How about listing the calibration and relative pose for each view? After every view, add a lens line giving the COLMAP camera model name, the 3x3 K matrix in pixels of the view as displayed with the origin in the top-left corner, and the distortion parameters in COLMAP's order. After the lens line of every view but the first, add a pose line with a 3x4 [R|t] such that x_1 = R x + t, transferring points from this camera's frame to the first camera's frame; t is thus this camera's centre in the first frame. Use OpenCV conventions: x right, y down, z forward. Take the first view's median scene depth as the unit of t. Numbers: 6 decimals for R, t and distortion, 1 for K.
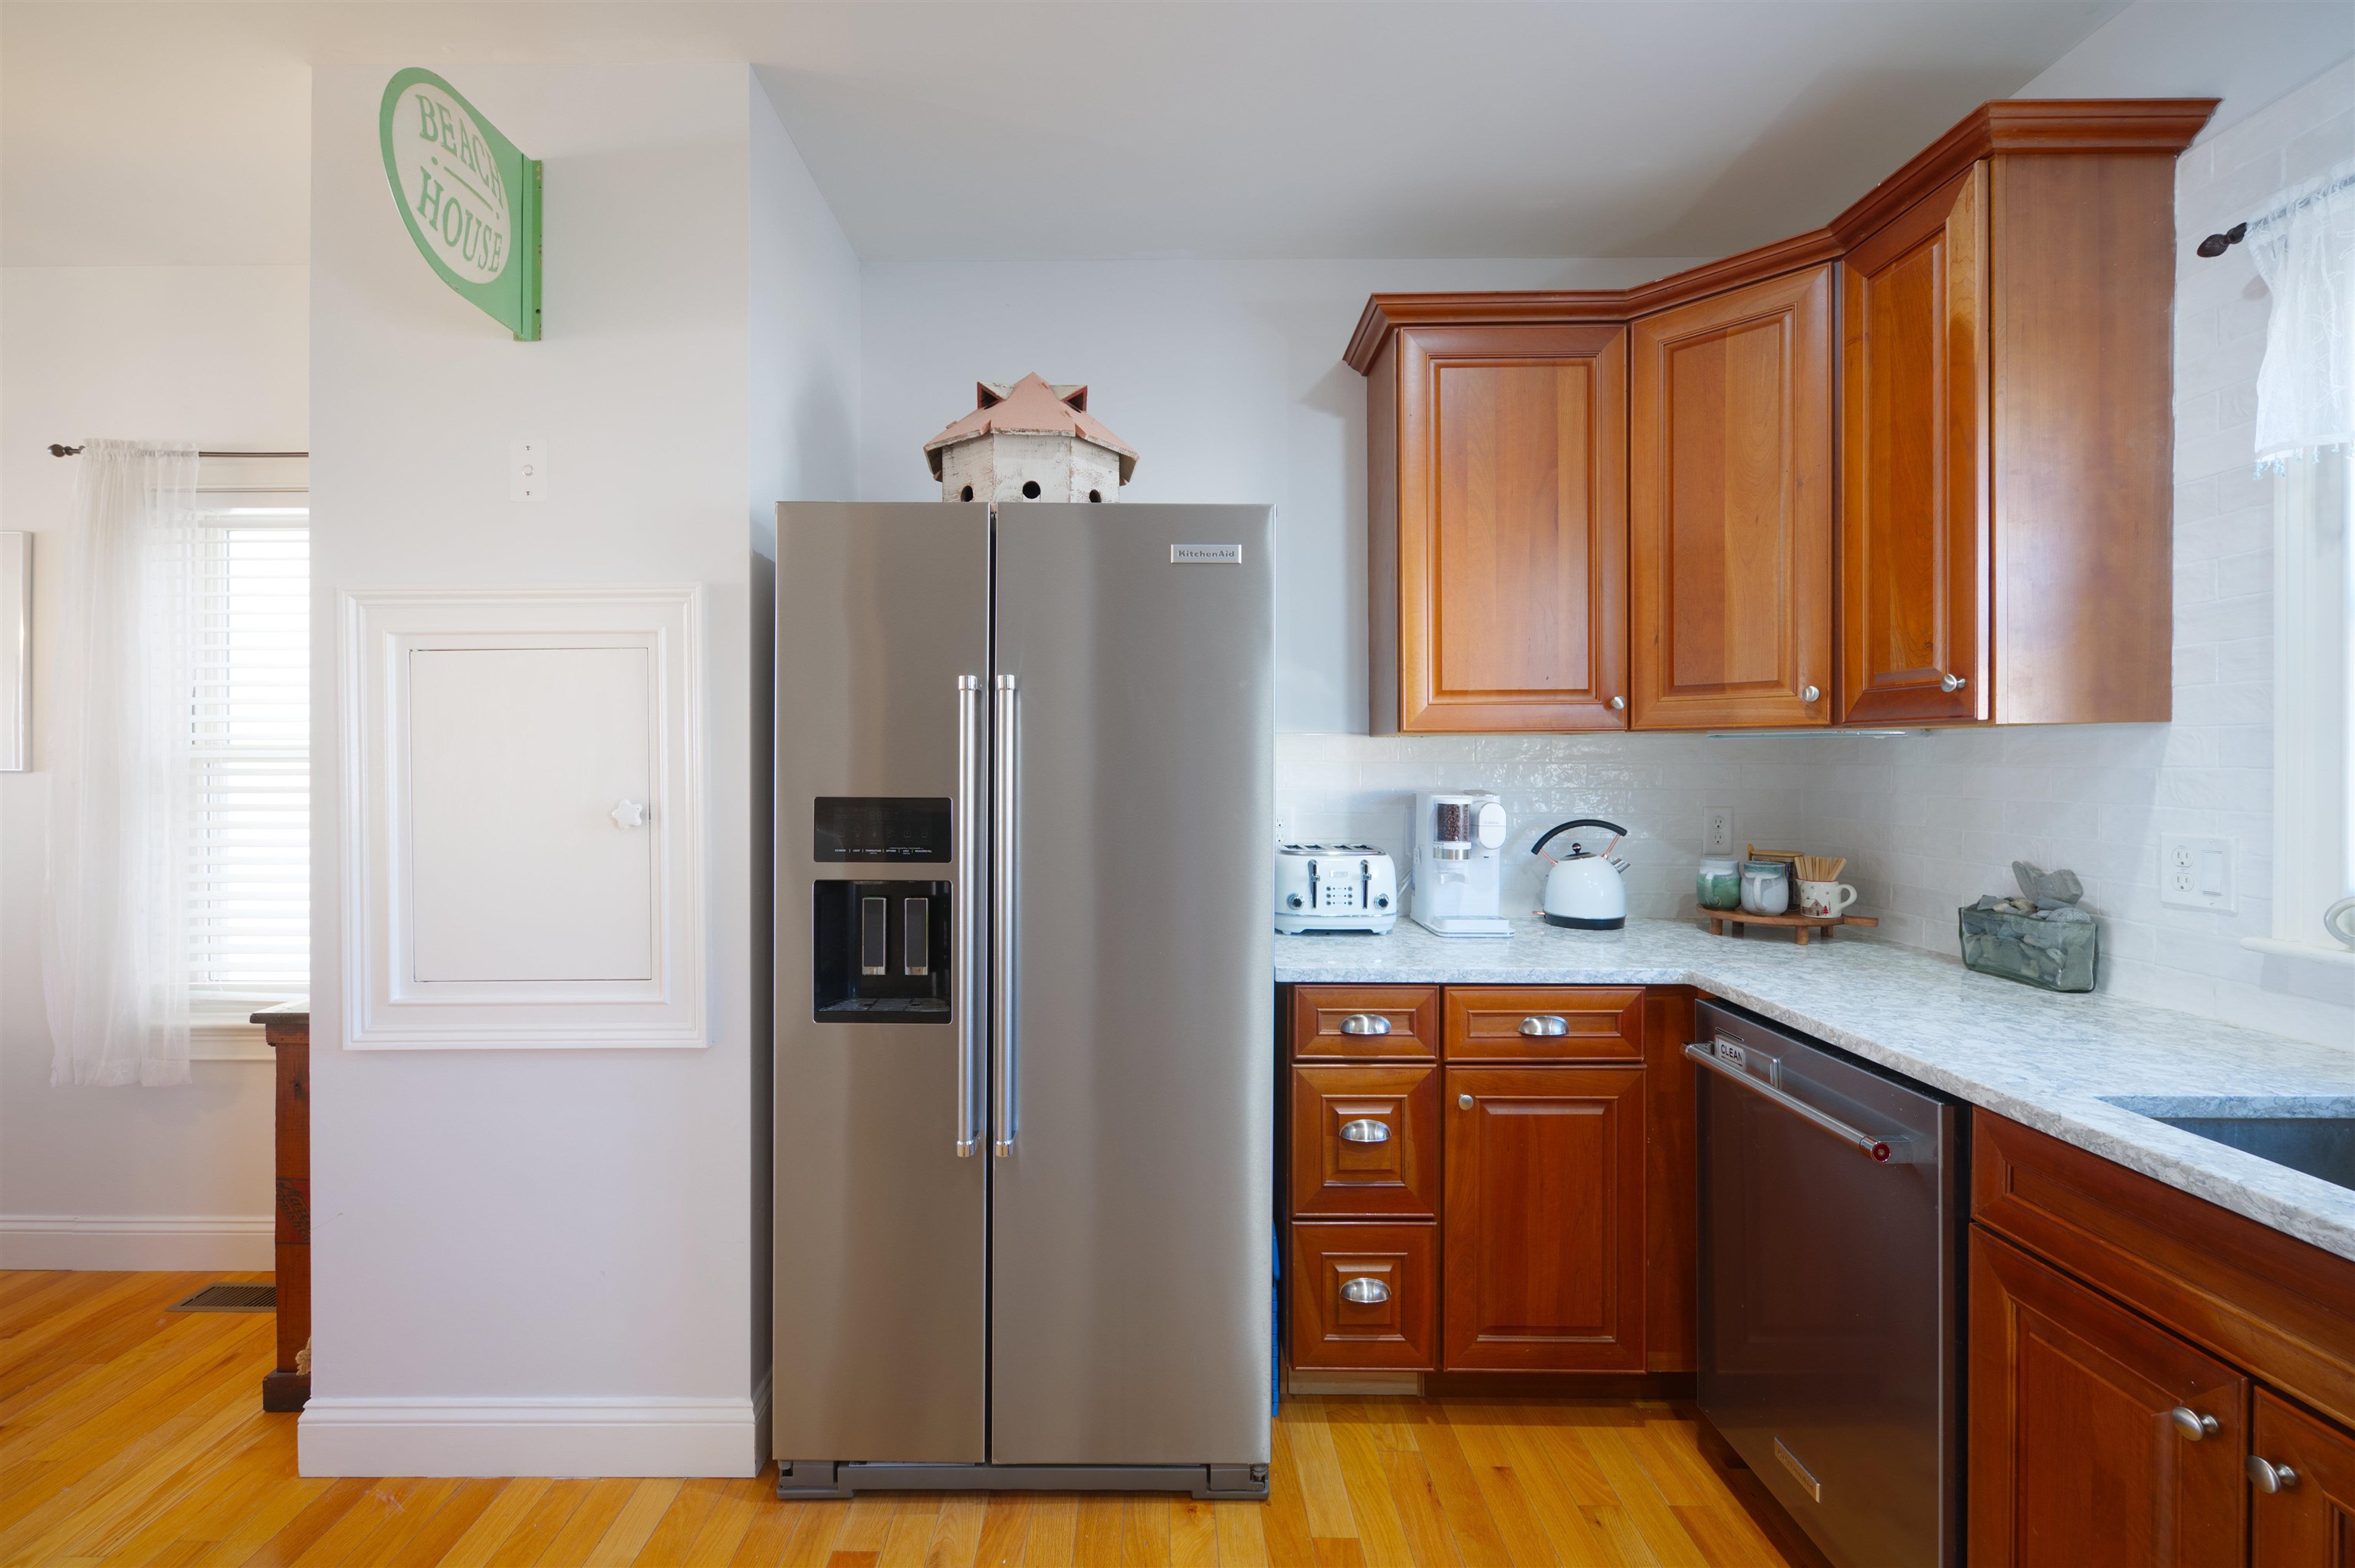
lens RADIAL K [[1025.9, 0, 1174.1], [0, 1025.9, 773.7], [0, 0, 1]] dist [-0.001801, -0.000233]
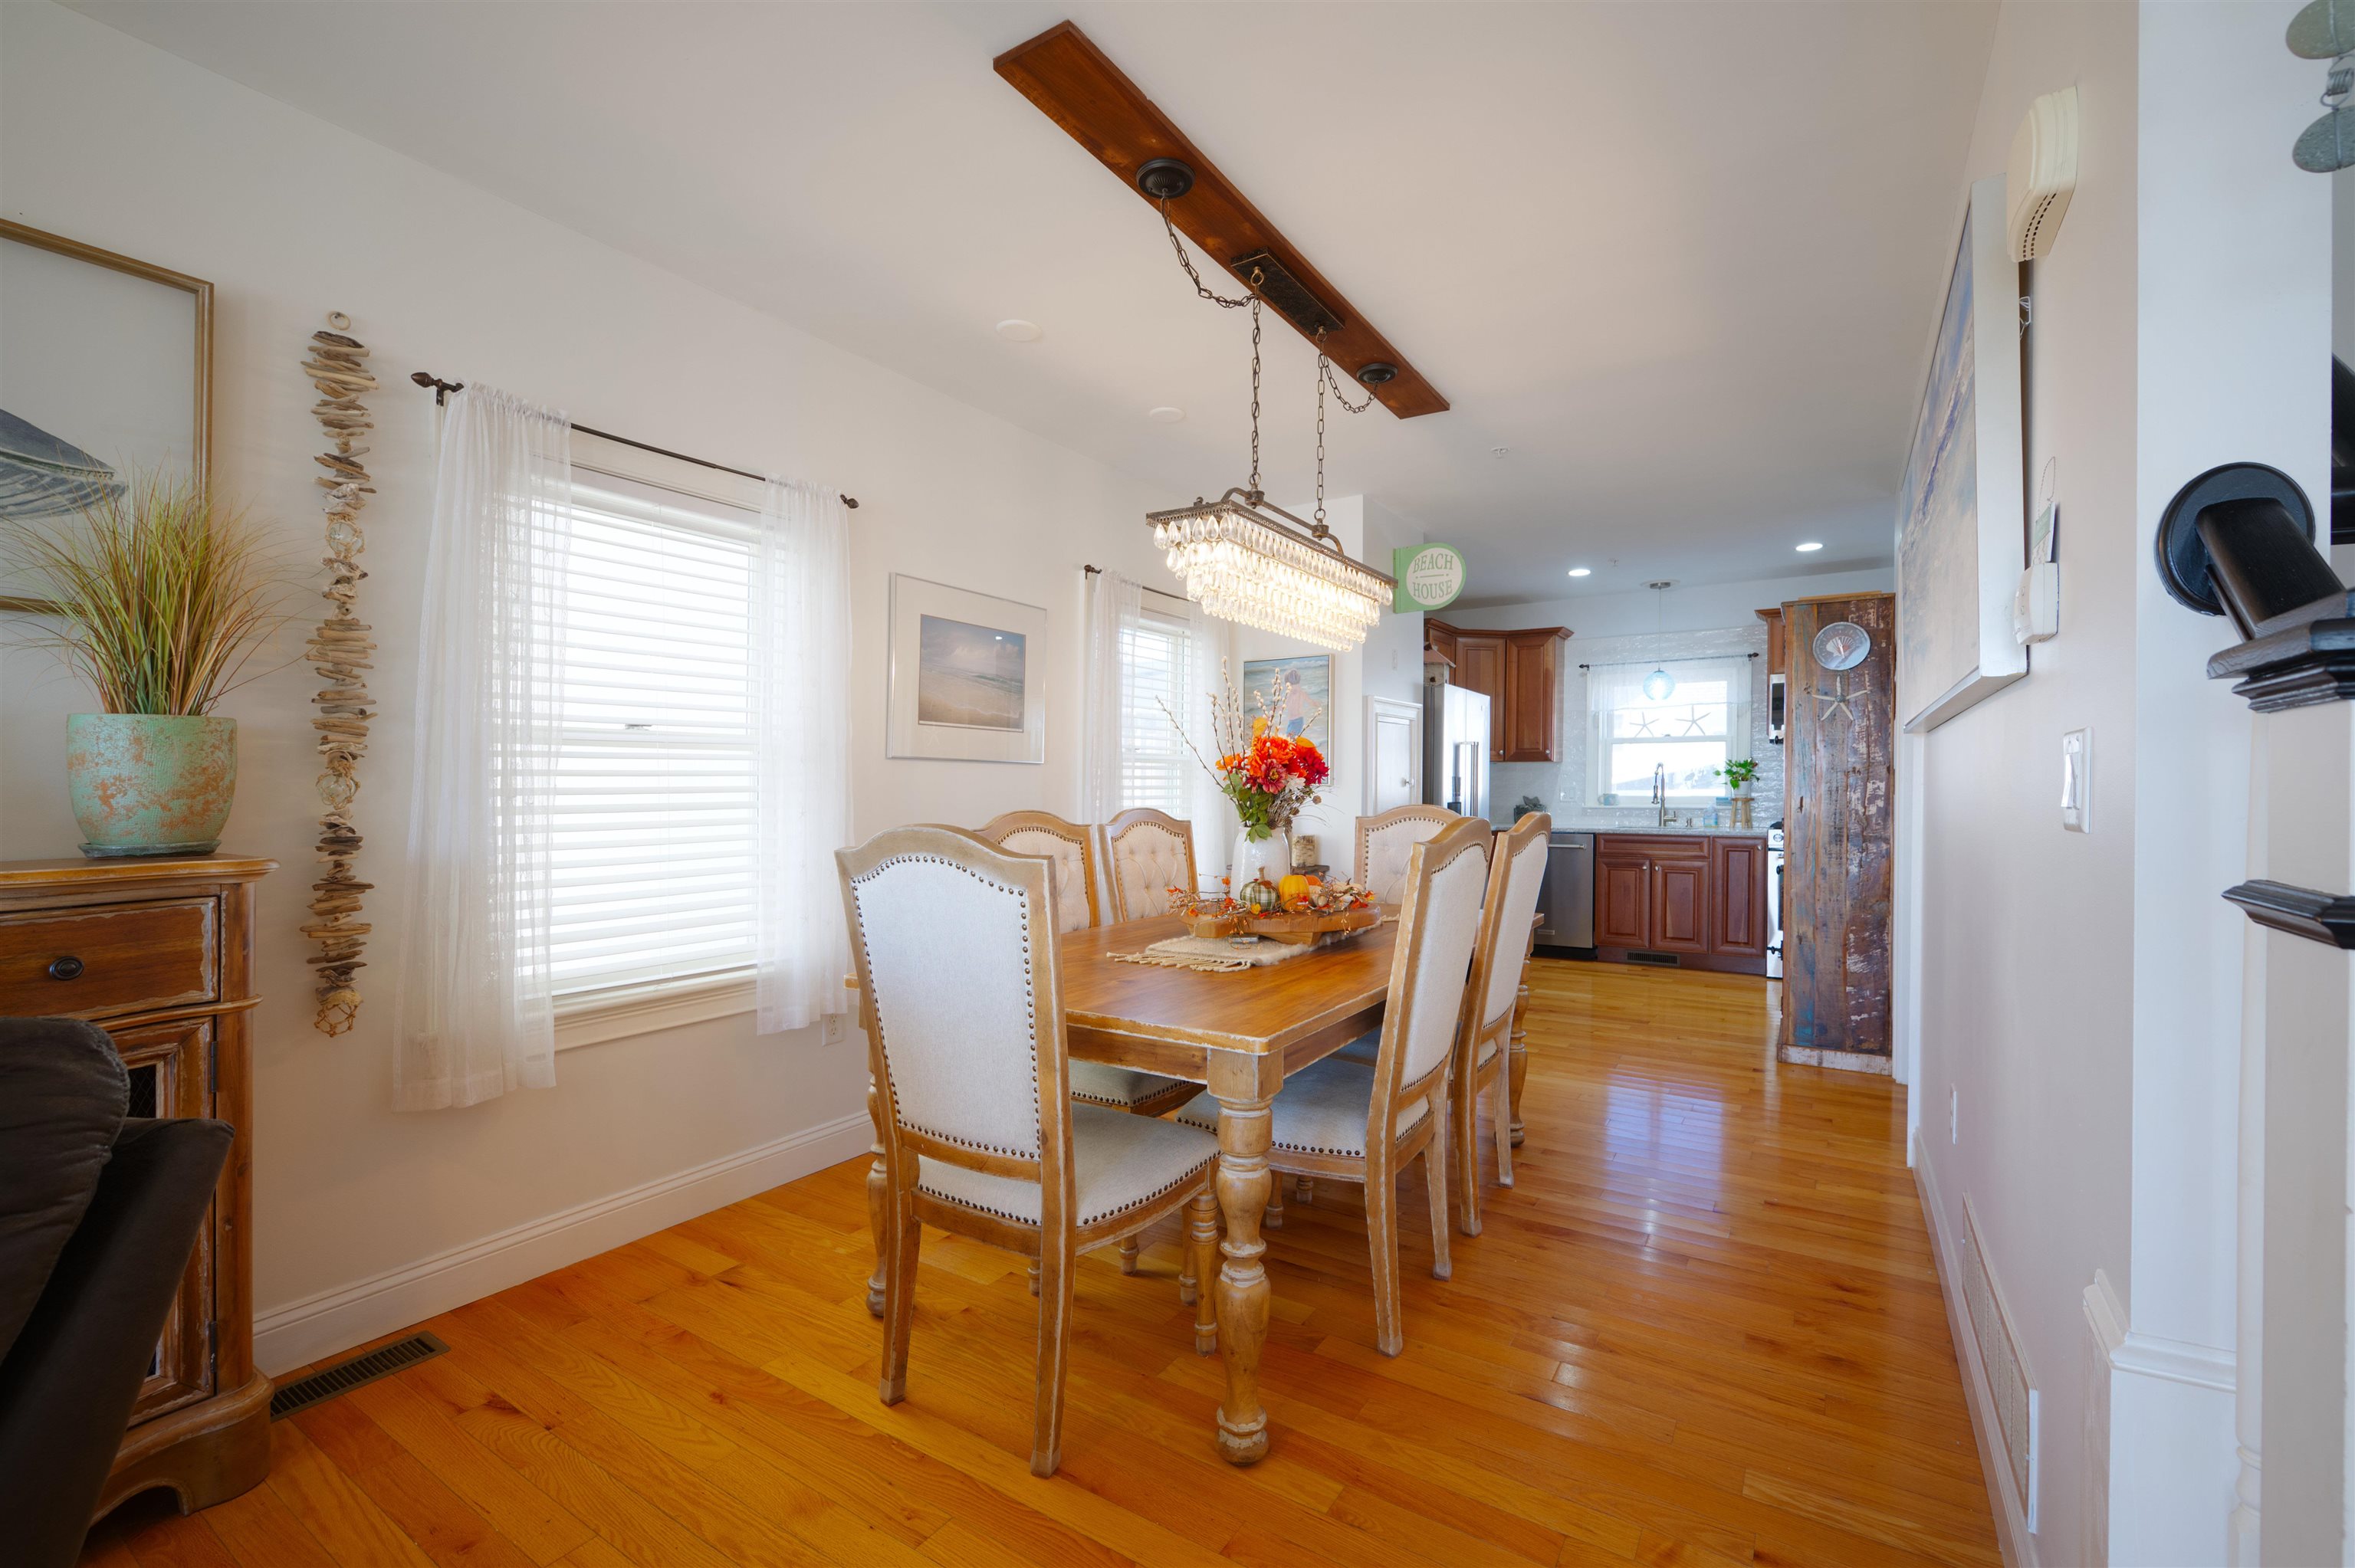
lens RADIAL K [[987.7, 0, 1179.3], [0, 987.7, 796.9], [0, 0, 1]] dist [0.002236, 0.000187]
pose [[0.549371, -0.008098, 0.835539, -3.456658], [0.009410, 0.999950, 0.003504, 0.071257], [-0.835526, 0.005937, 0.549419, 0.001489]]
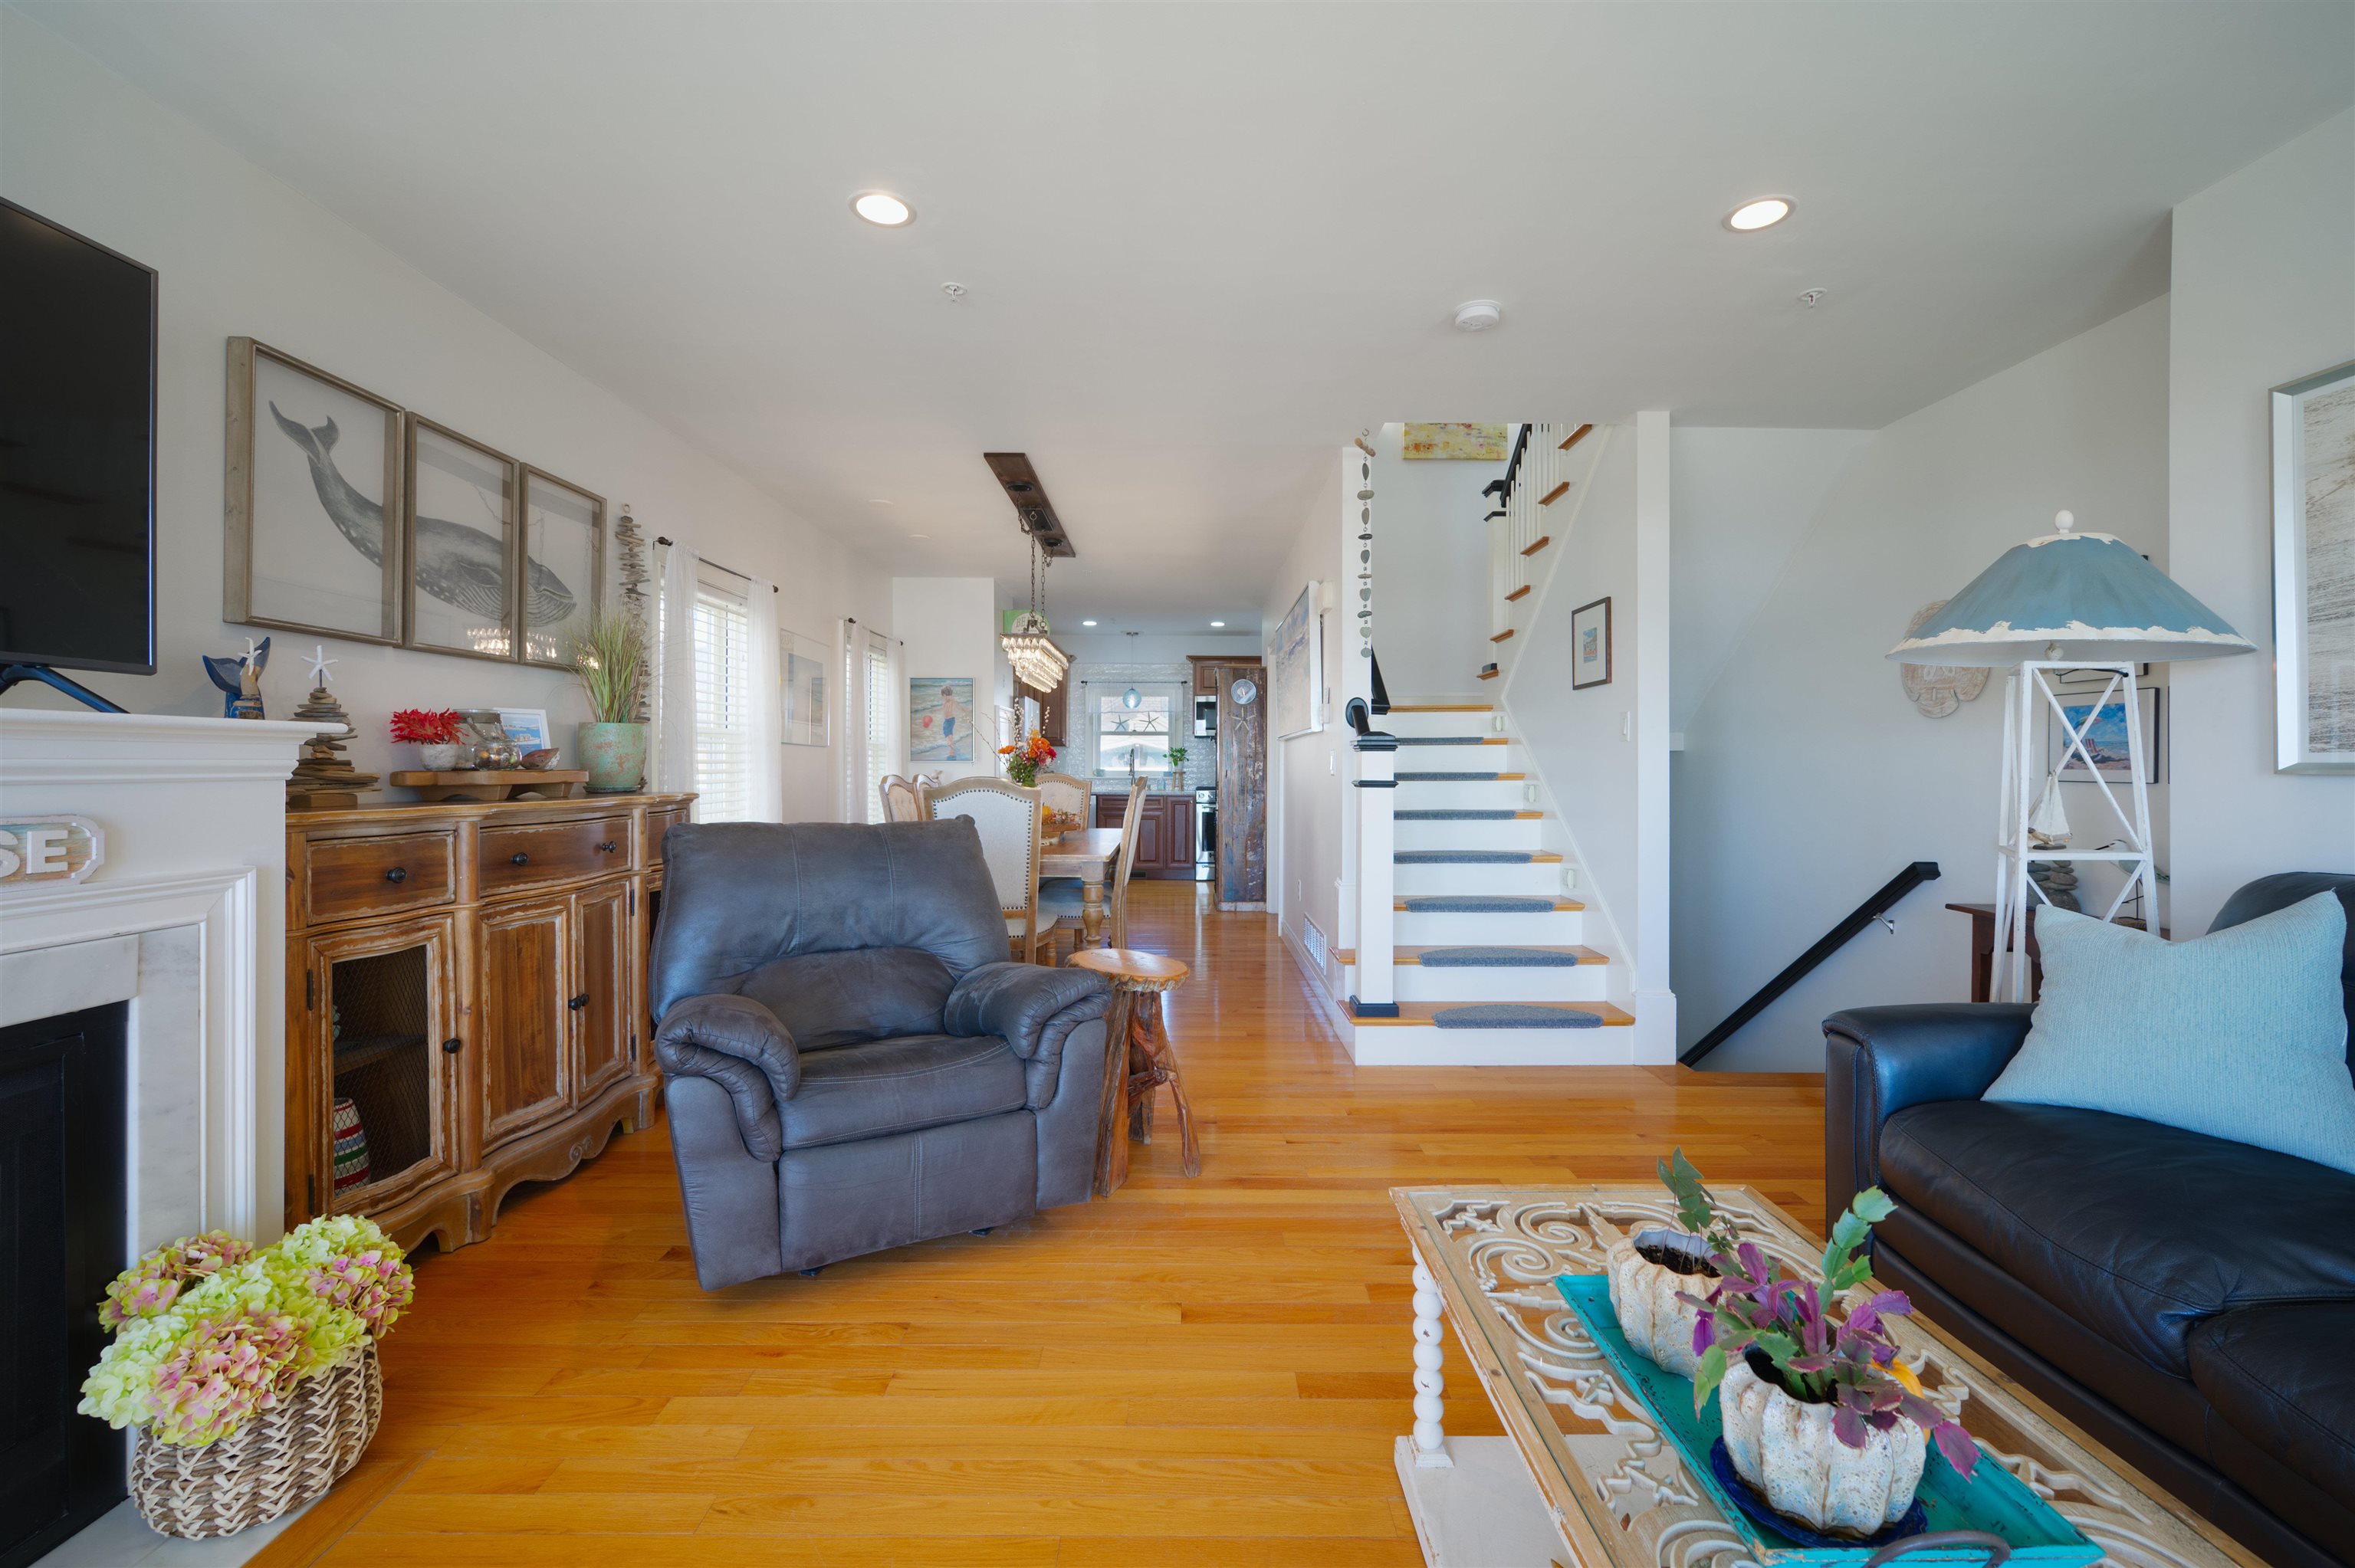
lens RADIAL K [[1014.7, 0, 1147.2], [0, 1014.7, 764.7], [0, 0, 1]] dist [0.010724, 0.000115]
pose [[0.032889, 0.000990, 0.999459, -5.271582], [0.005970, 0.999981, -0.001187, 0.072416], [-0.999441, 0.006006, 0.032882, 0.267408]]
